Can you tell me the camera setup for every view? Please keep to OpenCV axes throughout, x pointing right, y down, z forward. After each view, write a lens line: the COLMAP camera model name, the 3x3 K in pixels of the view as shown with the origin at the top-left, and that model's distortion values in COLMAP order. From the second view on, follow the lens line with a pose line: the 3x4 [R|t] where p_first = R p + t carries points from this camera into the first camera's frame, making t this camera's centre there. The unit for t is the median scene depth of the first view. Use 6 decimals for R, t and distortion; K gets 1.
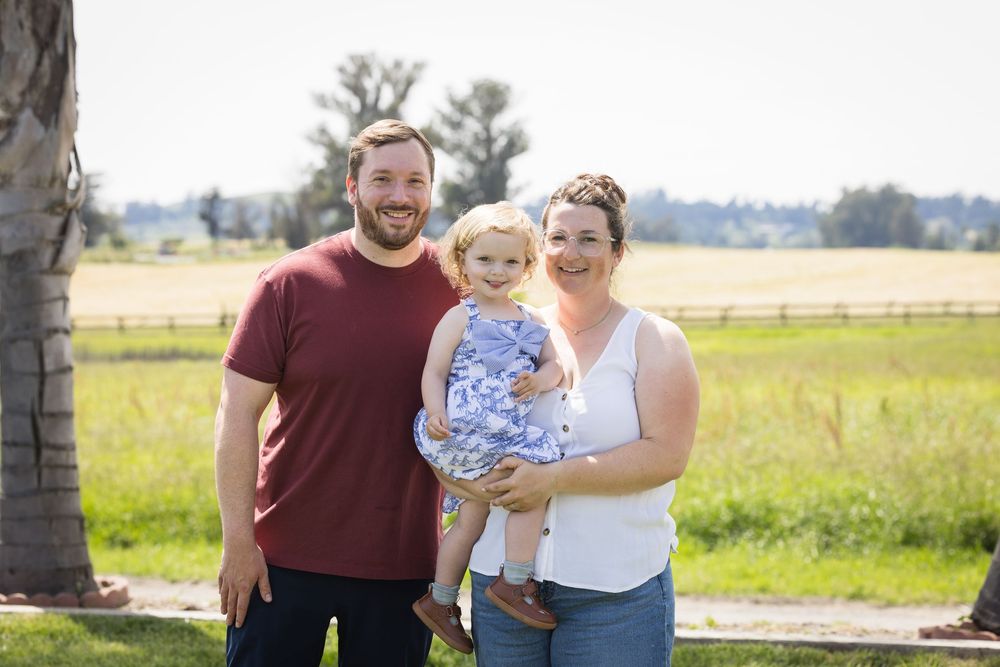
lens RADIAL K [[3038.7, 0, 500.0], [0, 3038.7, 333.5], [0, 0, 1]] dist [0.574515, 0.262458]
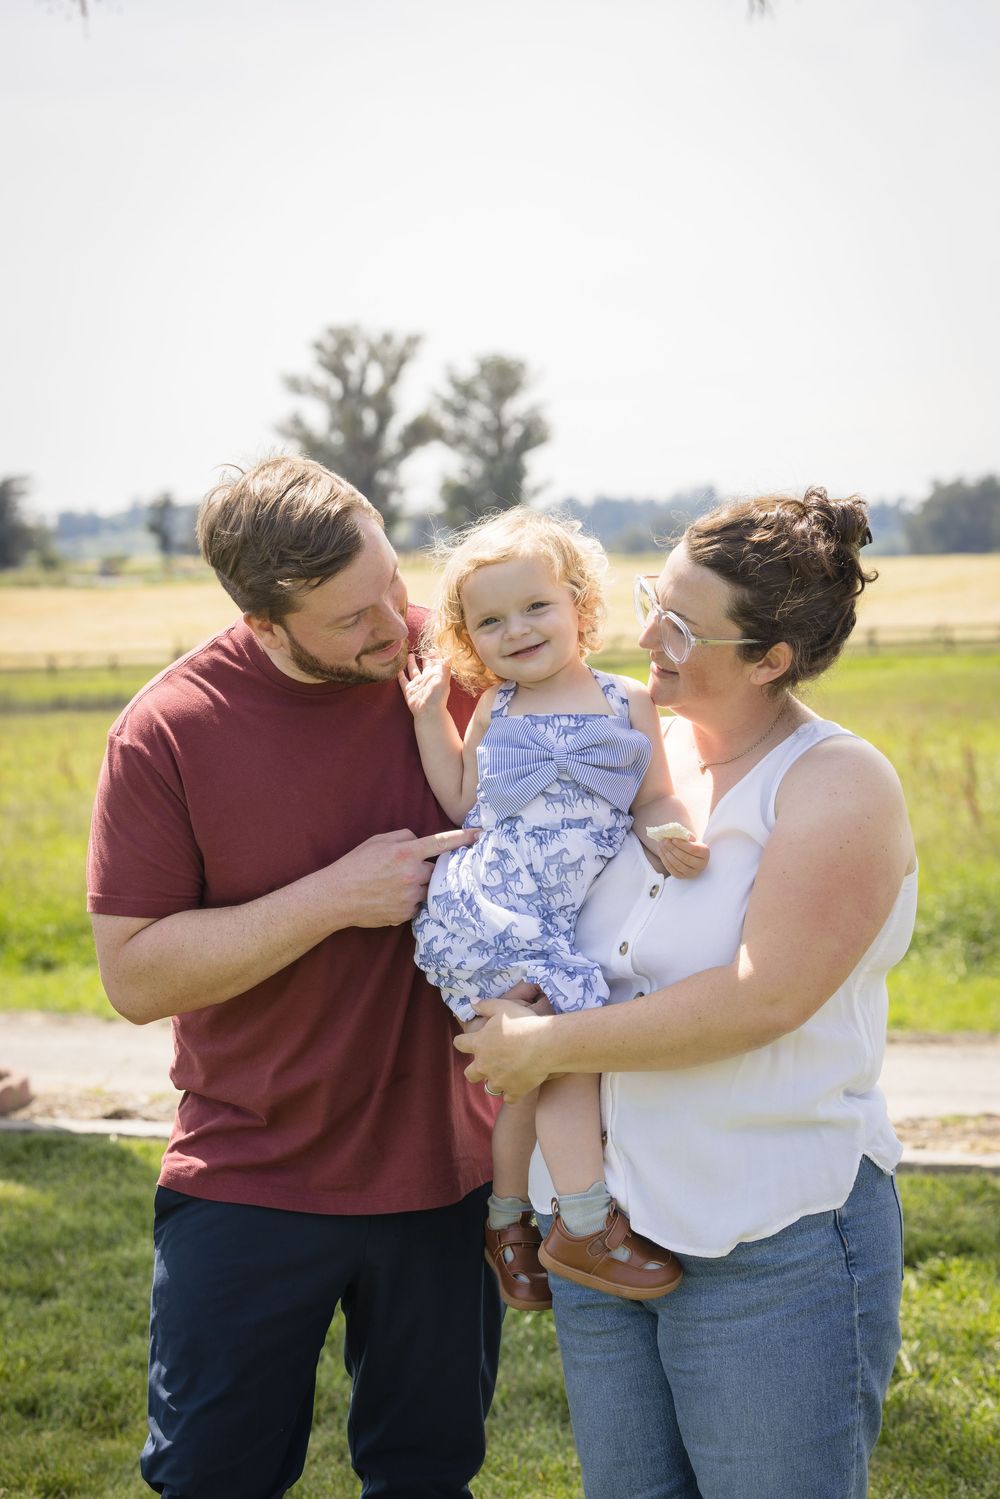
lens RADIAL K [[6066.9, 0, 500.0], [0, 6066.9, 749.5], [0, 0, 1]] dist [1.839563, 0.365230]
pose [[0.999481, -0.013643, -0.029176, 0.042297], [0.013443, 0.999885, -0.007040, 0.033247], [0.029269, 0.006644, 0.999550, -0.624885]]
